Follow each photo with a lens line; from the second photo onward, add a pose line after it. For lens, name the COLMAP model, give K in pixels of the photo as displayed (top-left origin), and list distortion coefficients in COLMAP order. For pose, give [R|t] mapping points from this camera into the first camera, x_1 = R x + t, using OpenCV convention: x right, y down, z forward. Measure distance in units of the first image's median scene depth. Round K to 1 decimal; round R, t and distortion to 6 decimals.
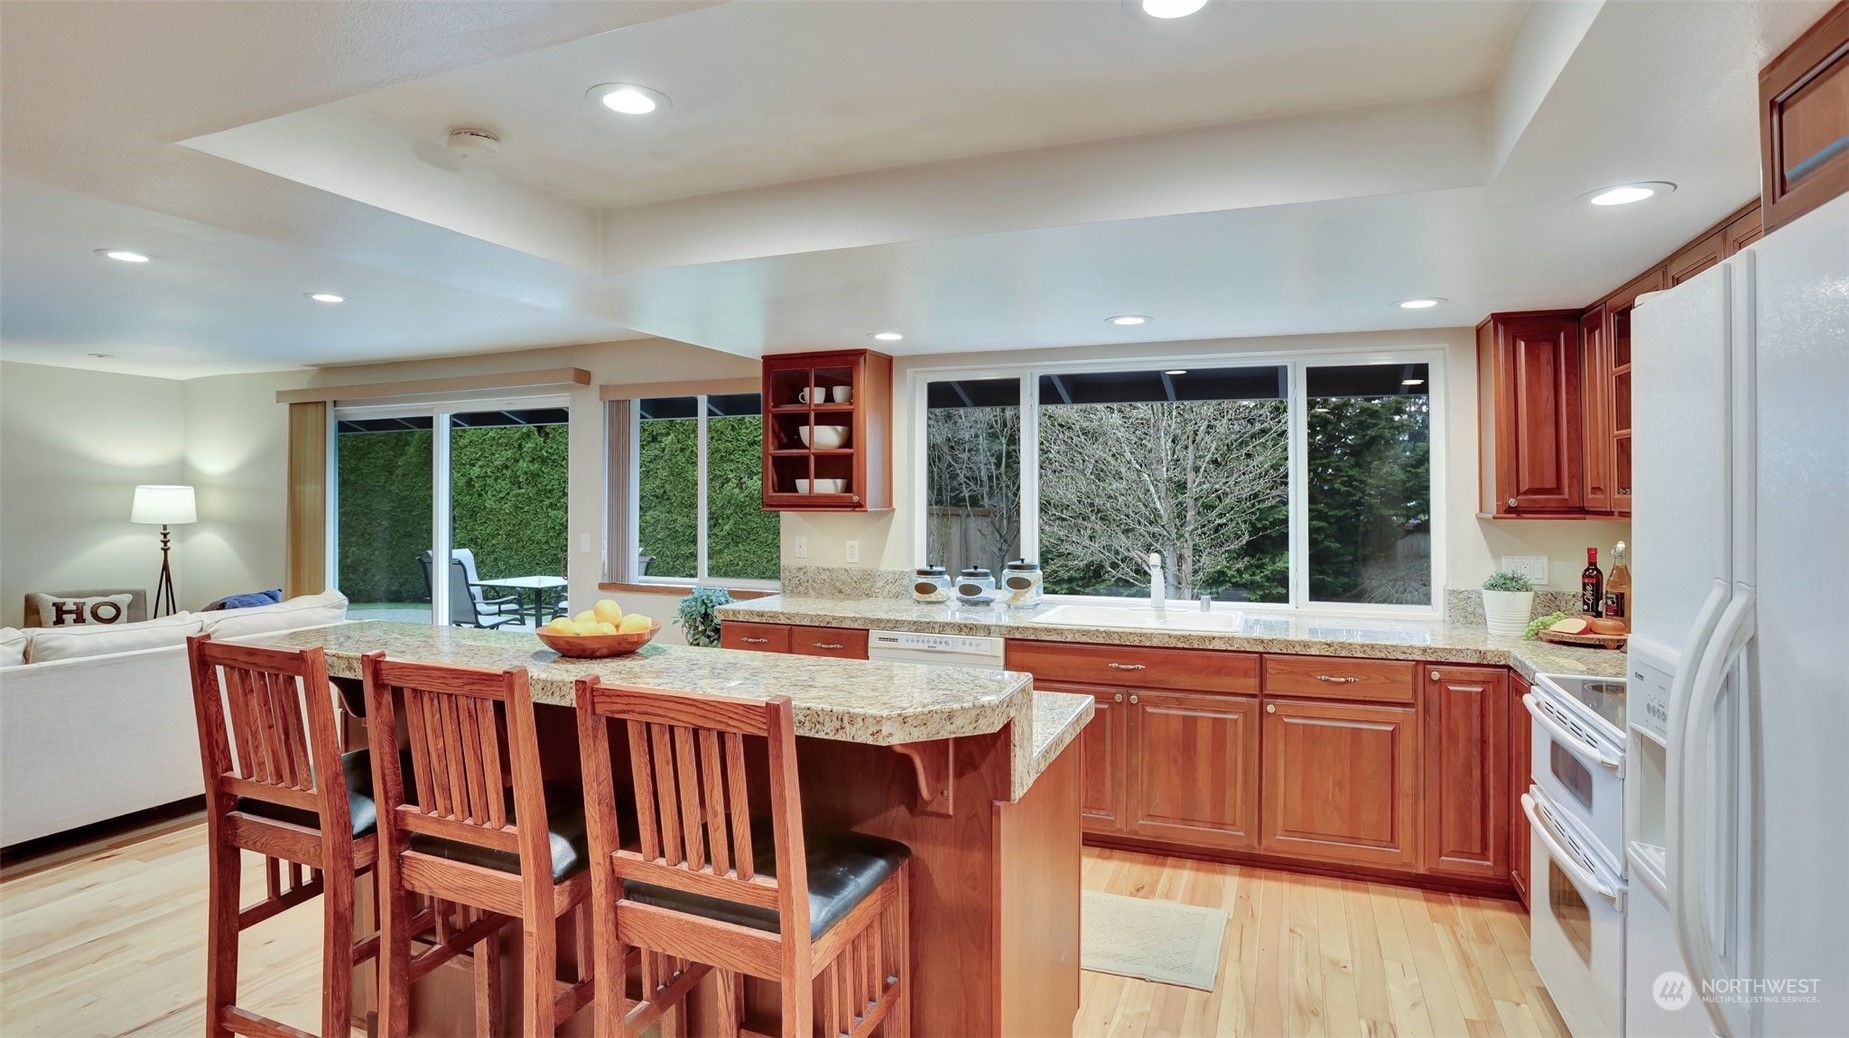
lens RADIAL K [[914.0, 0, 950.1], [0, 914.0, 494.8], [0, 0, 1]] dist [-0.048563, 0.001096]
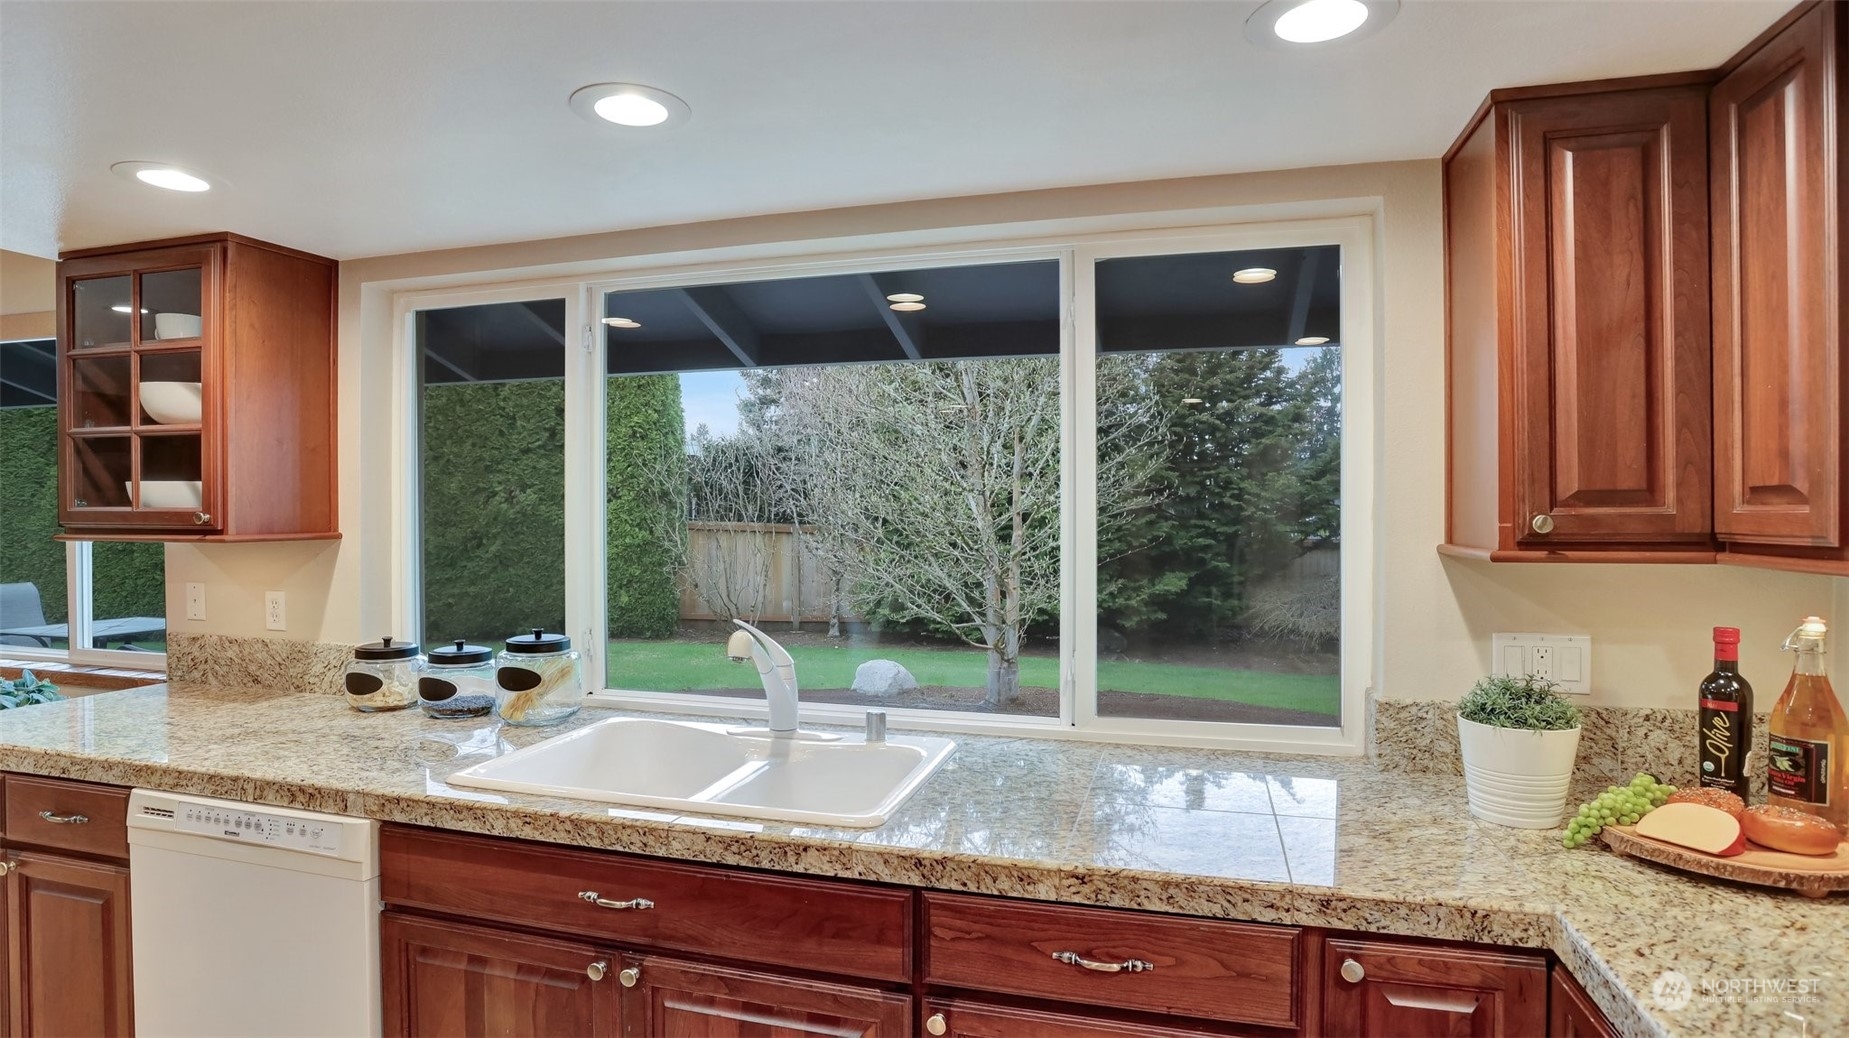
lens RADIAL K [[933.2, 0, 776.9], [0, 933.2, 535.4], [0, 0, 1]] dist [-0.047851, 0.009876]
pose [[0.998548, -0.001240, -0.053862, 0.269721], [0.002681, 0.999640, 0.026678, 0.001420], [0.053809, -0.026783, 0.998192, 0.517403]]
